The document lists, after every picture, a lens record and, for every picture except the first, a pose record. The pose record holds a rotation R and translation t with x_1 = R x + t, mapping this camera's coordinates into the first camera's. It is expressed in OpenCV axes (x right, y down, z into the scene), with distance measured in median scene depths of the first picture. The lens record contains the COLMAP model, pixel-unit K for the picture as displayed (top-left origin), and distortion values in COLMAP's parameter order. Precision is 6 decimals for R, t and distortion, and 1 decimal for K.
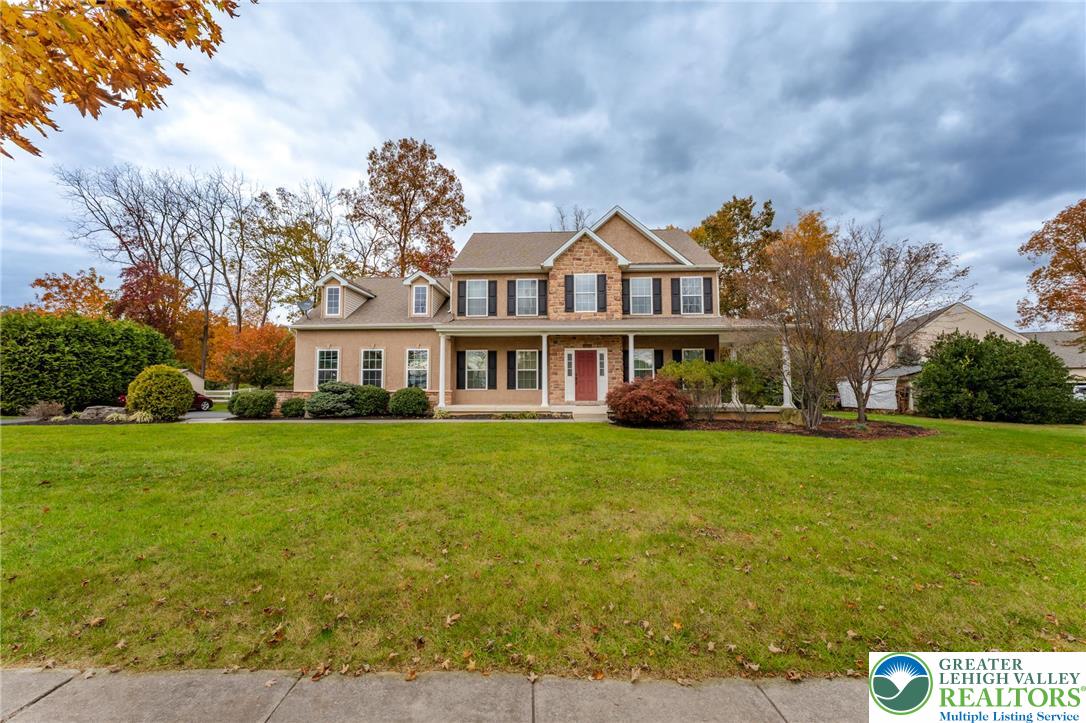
lens RADIAL K [[445.9, 0, 542.6], [0, 445.9, 361.2], [0, 0, 1]] dist [0.000224, -0.001726]
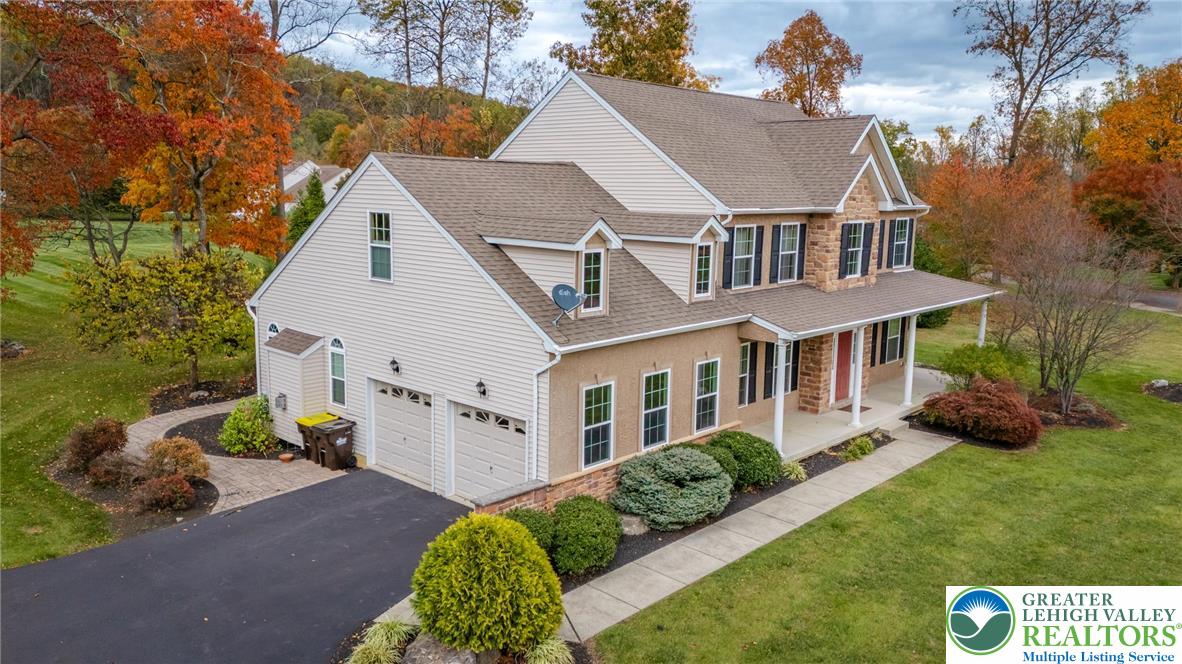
lens RADIAL K [[934.3, 0, 587.9], [0, 934.3, 322.6], [0, 0, 1]] dist [0.061494, -0.017530]
pose [[0.632322, -0.106127, 0.767402, -1.245638], [-0.071313, 0.978393, 0.194066, -0.284424], [-0.771416, -0.177438, 0.611091, 0.396662]]
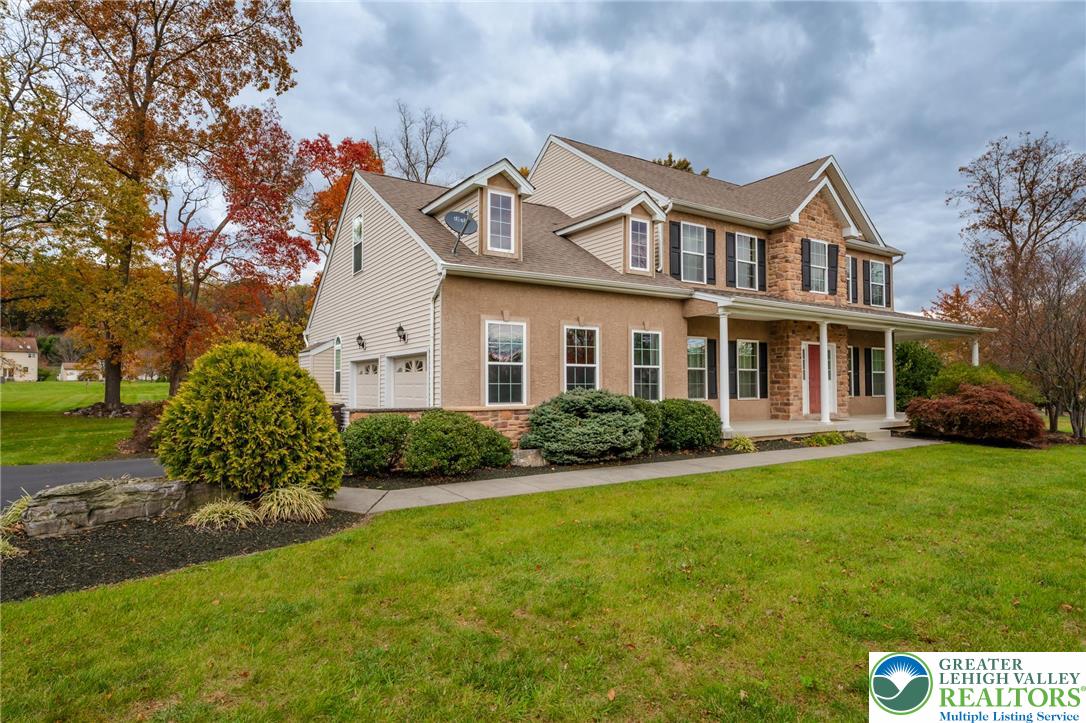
lens RADIAL K [[620.8, 0, 544.1], [0, 620.8, 362.5], [0, 0, 1]] dist [0.015169, 0.006911]
pose [[0.801409, 0.024415, 0.597619, -0.838952], [-0.038269, 0.999212, 0.010496, 0.009691], [-0.596892, -0.031282, 0.801712, 0.430774]]
